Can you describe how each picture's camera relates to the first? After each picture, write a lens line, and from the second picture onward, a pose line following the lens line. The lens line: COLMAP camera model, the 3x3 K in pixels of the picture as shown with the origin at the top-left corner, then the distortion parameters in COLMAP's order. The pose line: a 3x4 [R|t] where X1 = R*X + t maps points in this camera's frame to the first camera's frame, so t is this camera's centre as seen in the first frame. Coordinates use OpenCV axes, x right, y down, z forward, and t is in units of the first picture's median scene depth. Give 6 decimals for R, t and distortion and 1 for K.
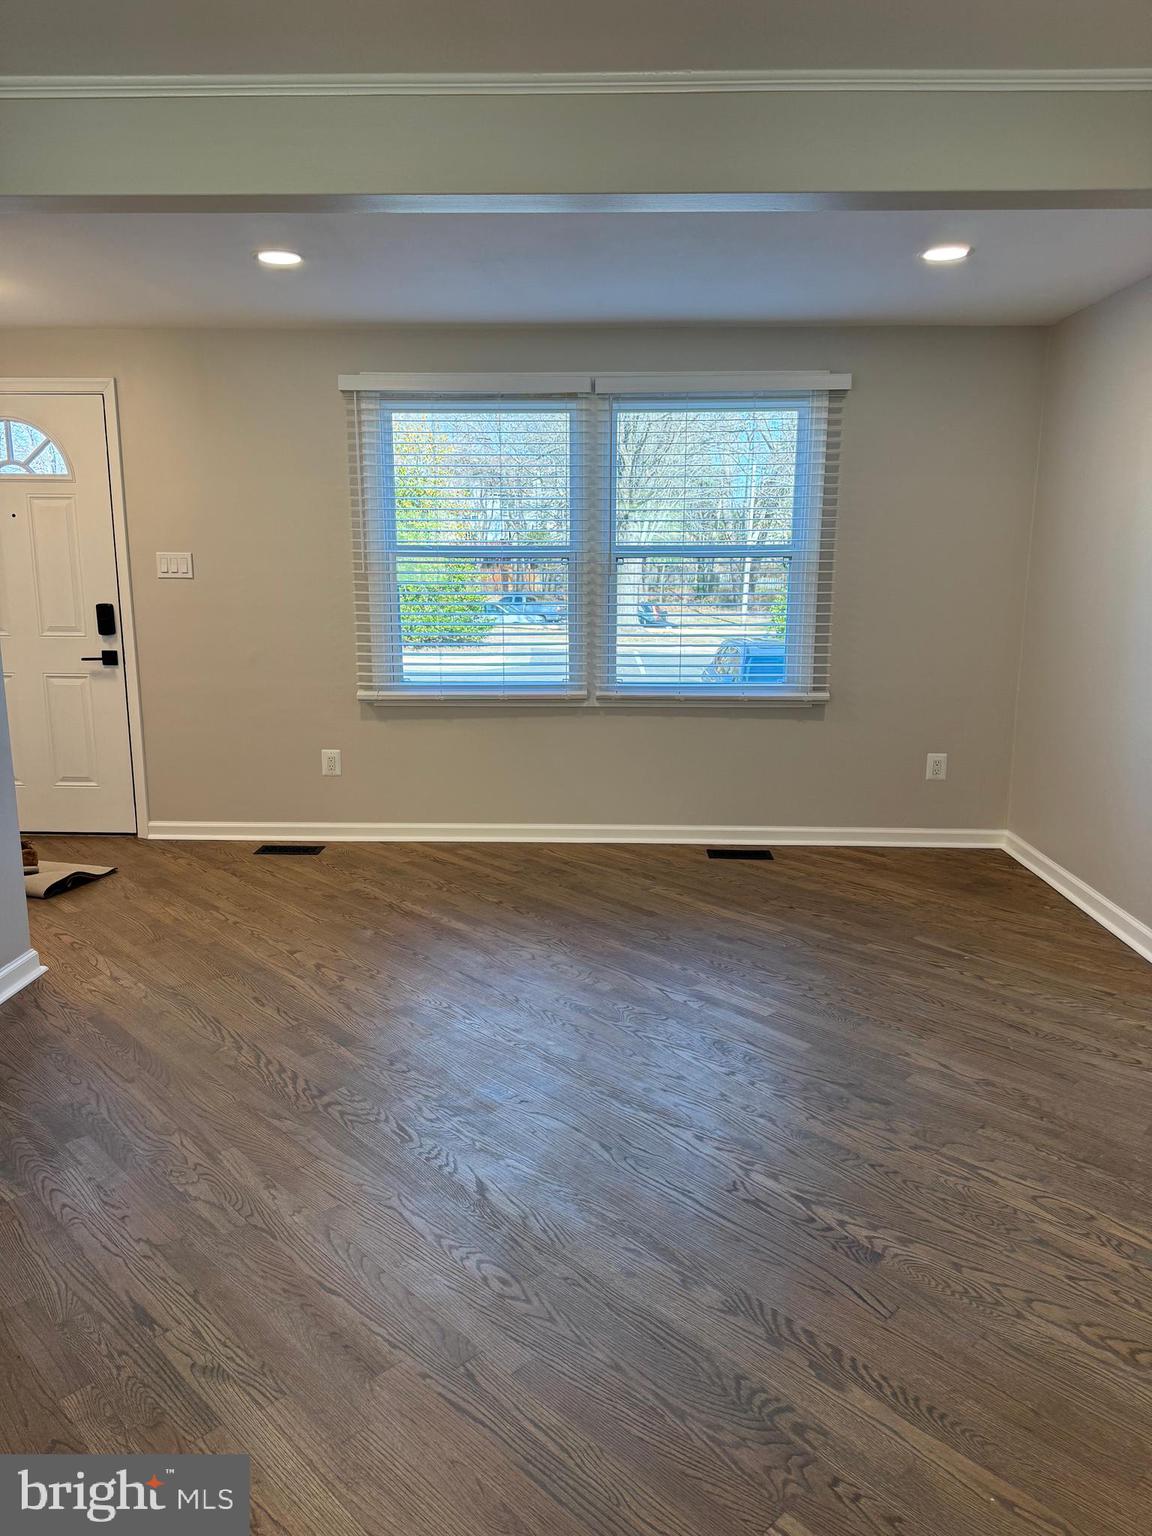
lens RADIAL K [[1086.1, 0, 578.6], [0, 1086.1, 787.3], [0, 0, 1]] dist [0.060261, -0.004759]
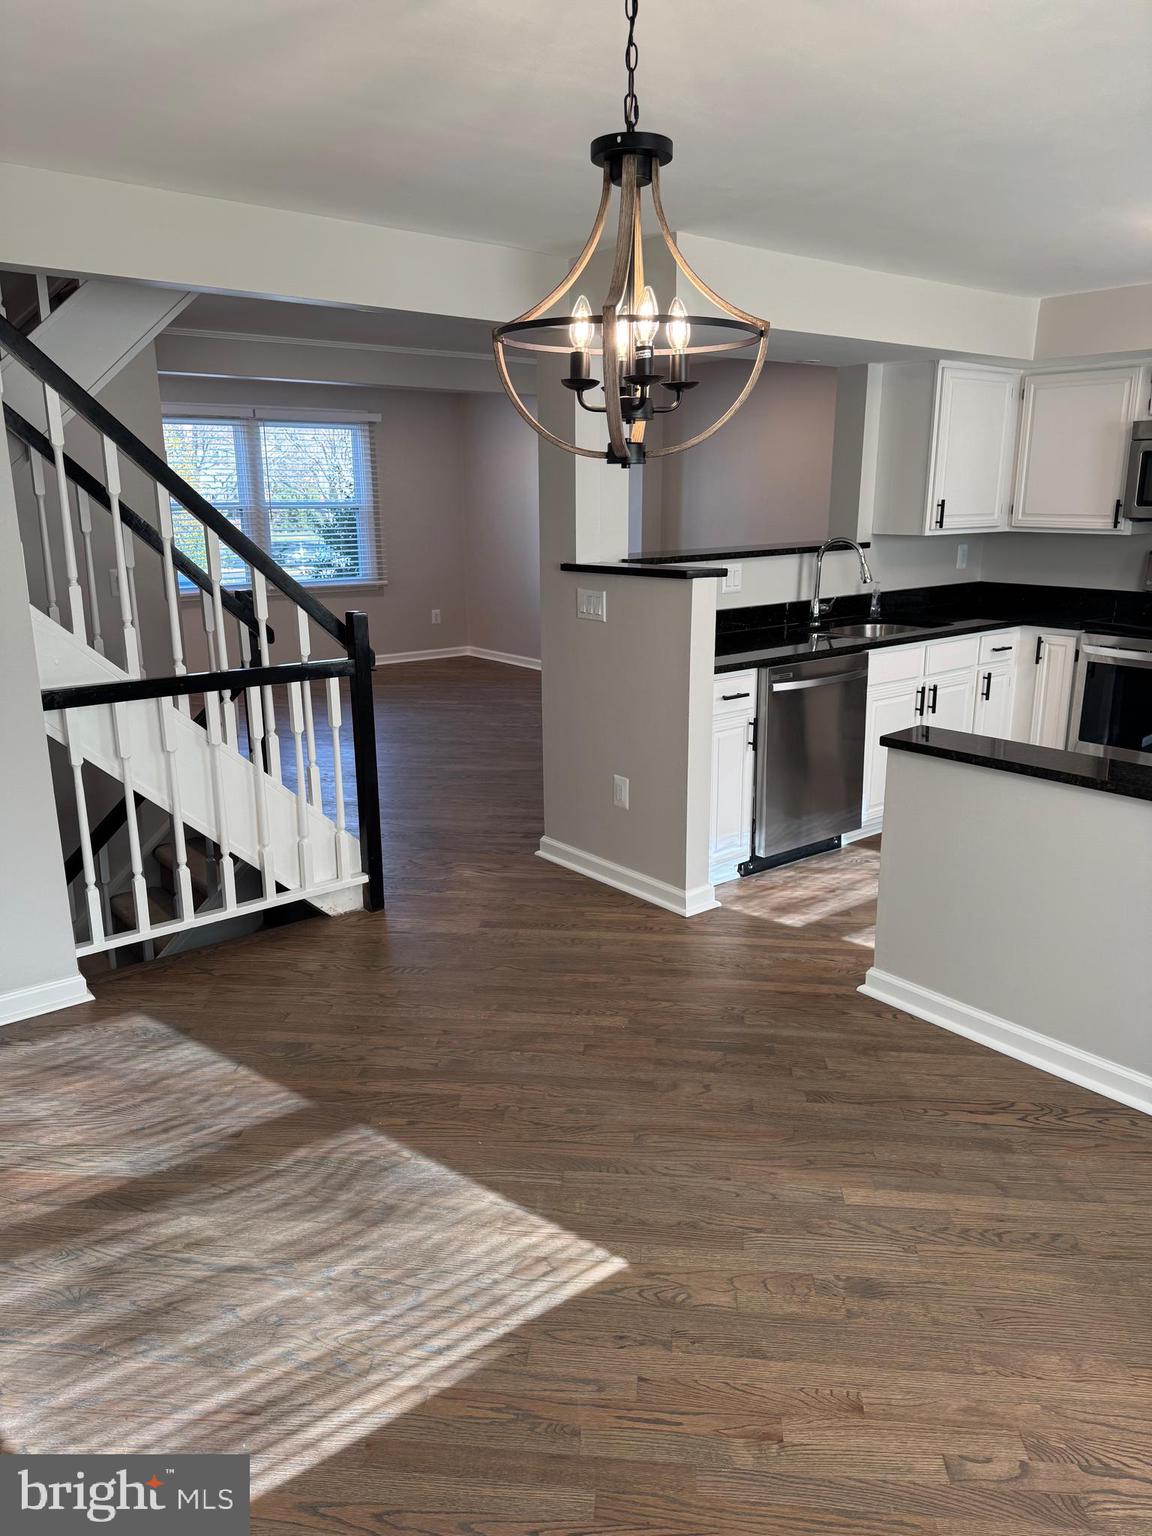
lens RADIAL K [[1086.1, 0, 578.6], [0, 1086.1, 787.3], [0, 0, 1]] dist [0.060261, -0.004759]
pose [[0.765367, -0.176657, 0.618874, -0.751395], [0.142875, 0.984235, 0.104254, 0.117436], [-0.627534, 0.008629, 0.778541, -0.687372]]
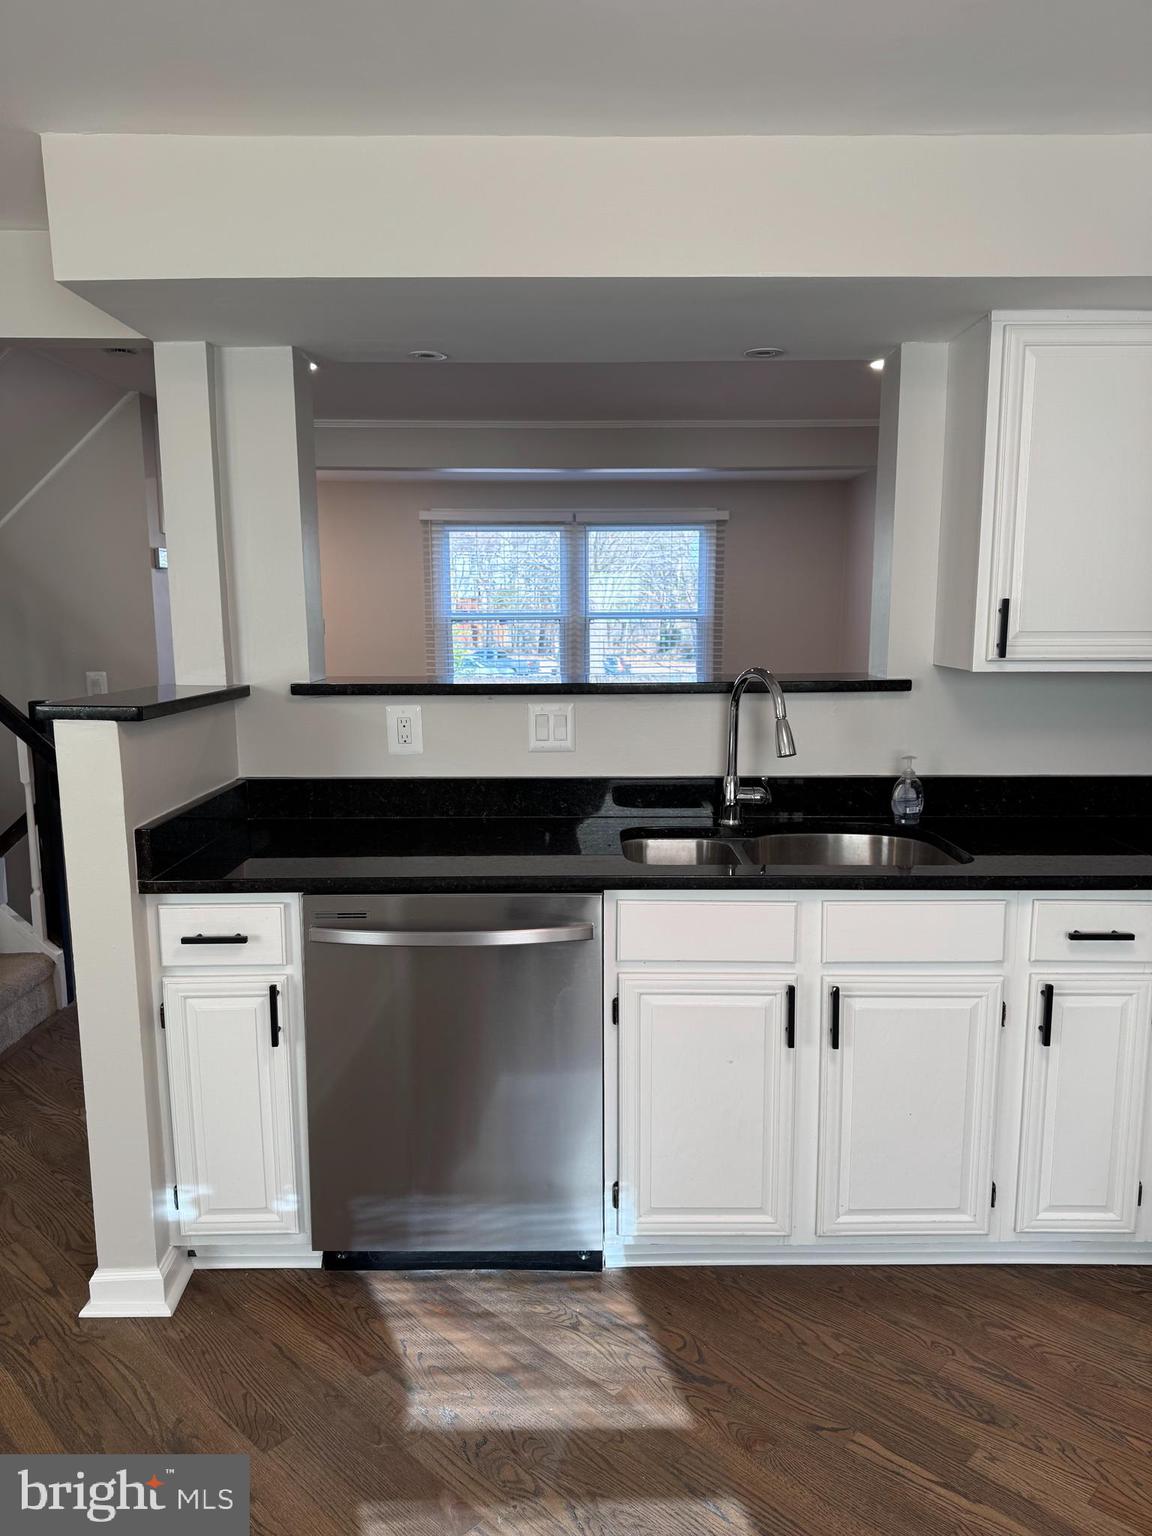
lens RADIAL K [[1086.1, 0, 578.6], [0, 1086.1, 787.3], [0, 0, 1]] dist [0.060261, -0.004759]
pose [[0.999513, -0.009061, 0.029854, -0.030756], [0.010530, 0.998724, -0.049393, 0.113604], [-0.029369, 0.049683, 0.998333, -0.582282]]
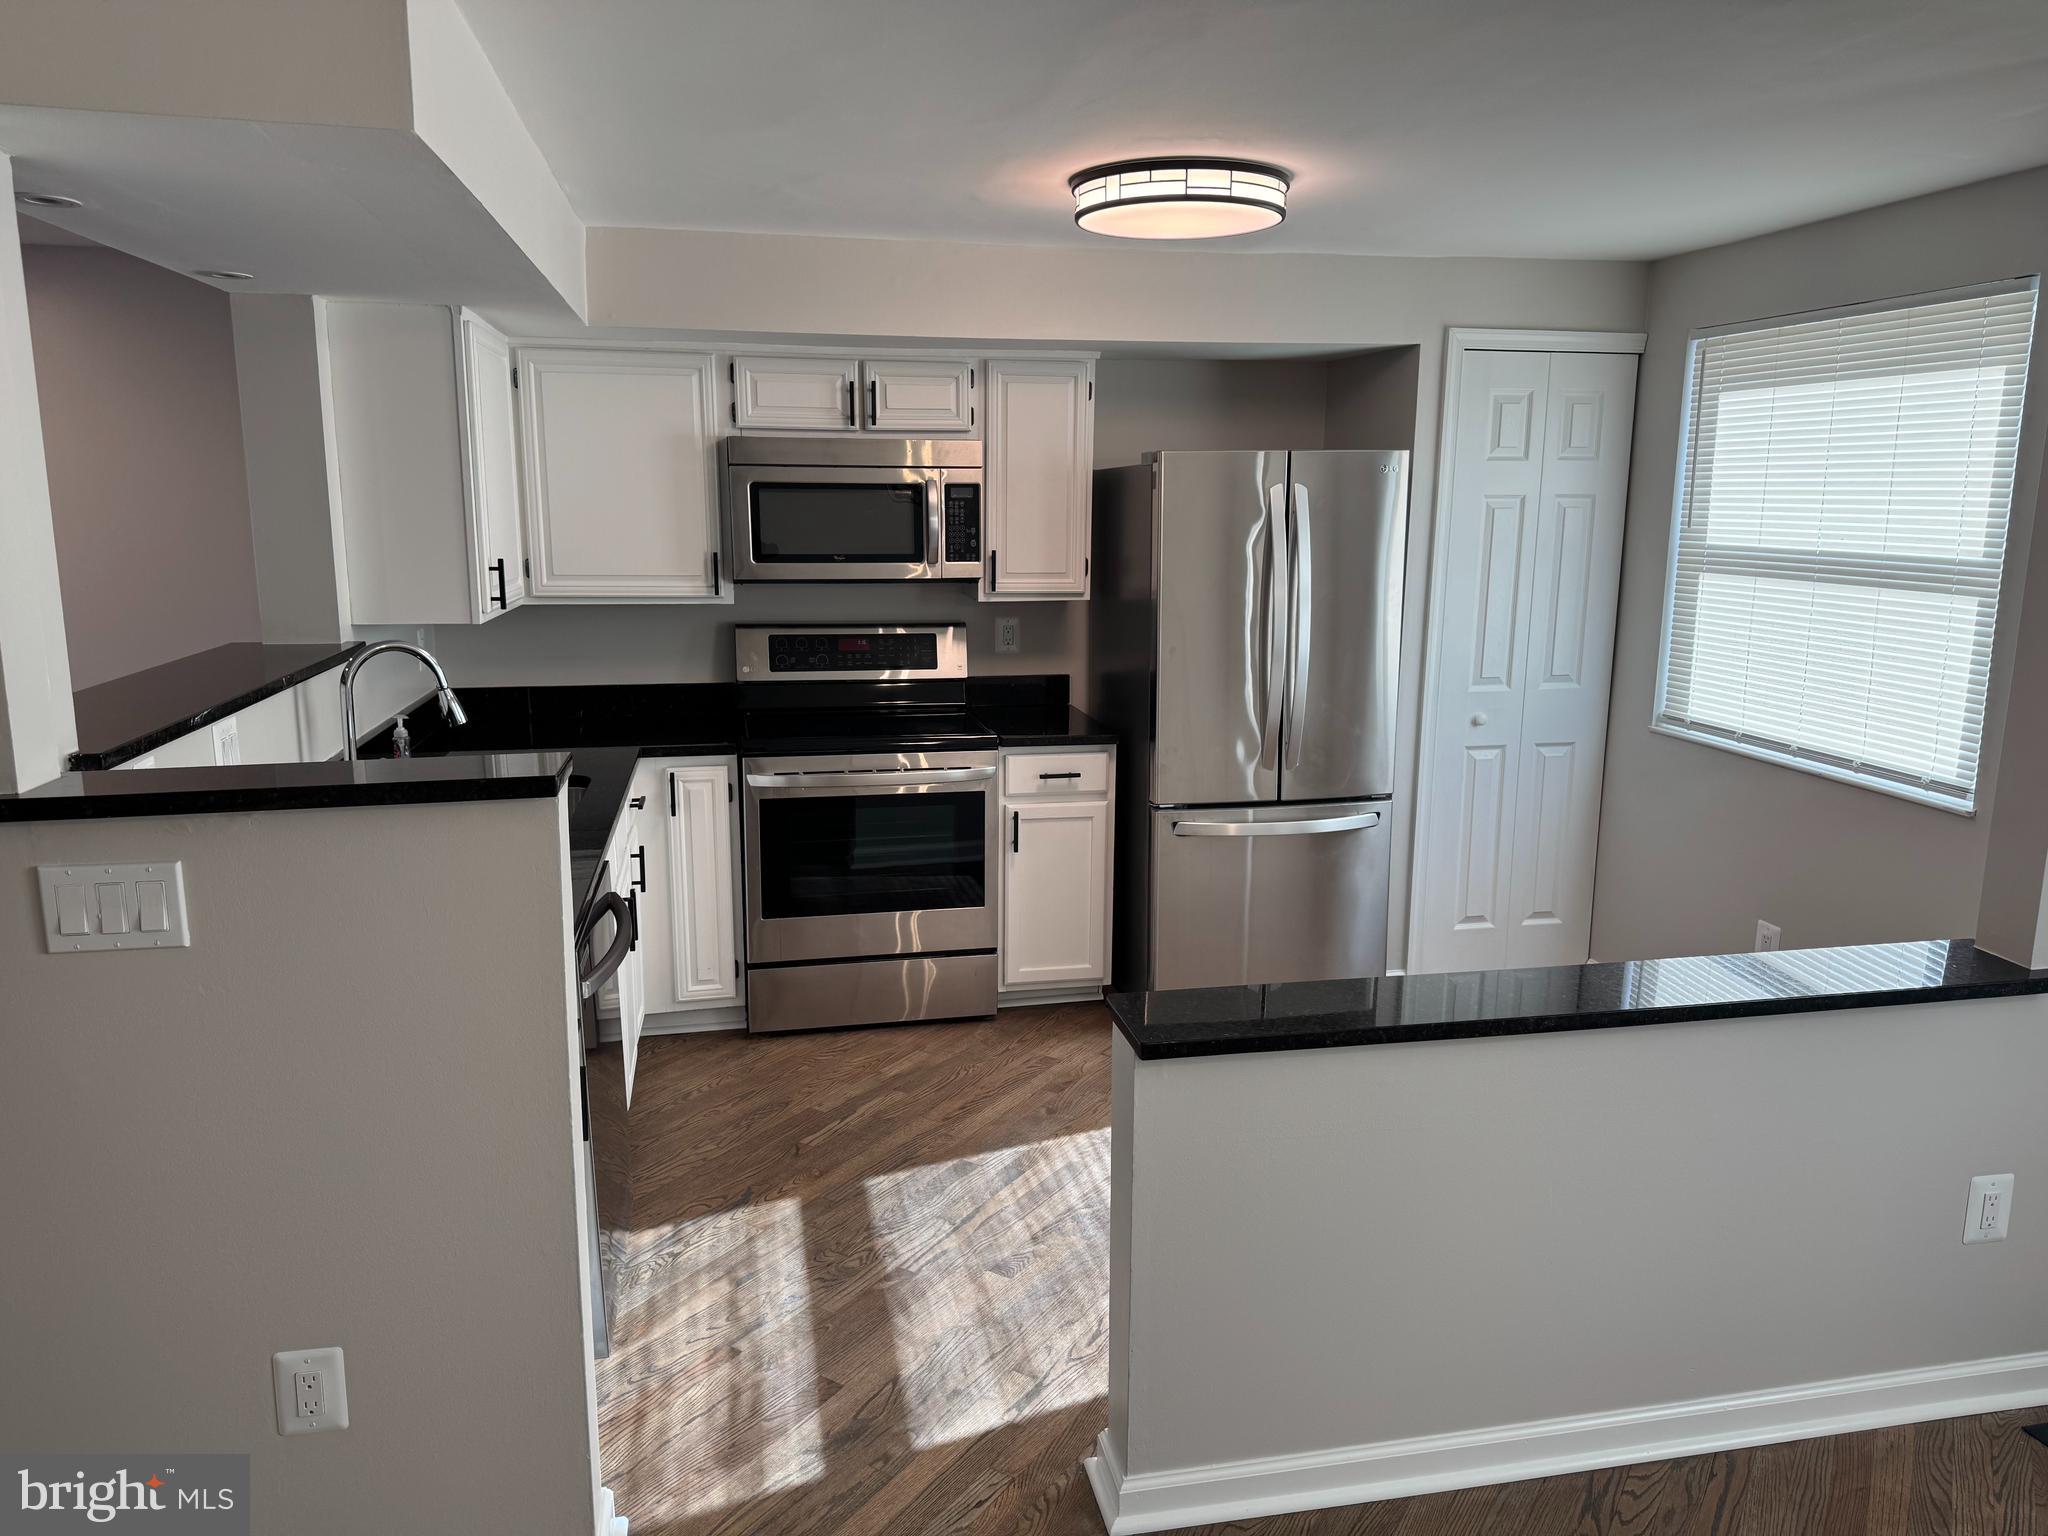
lens RADIAL K [[1458.1, 0, 1027.0], [0, 1458.1, 774.1], [0, 0, 1]] dist [0.003059, -0.004116]
pose [[-0.215939, -0.193097, 0.957123, -0.609458], [0.198404, 0.951122, 0.236649, -0.006542], [-0.956037, 0.240999, -0.167073, -0.223586]]
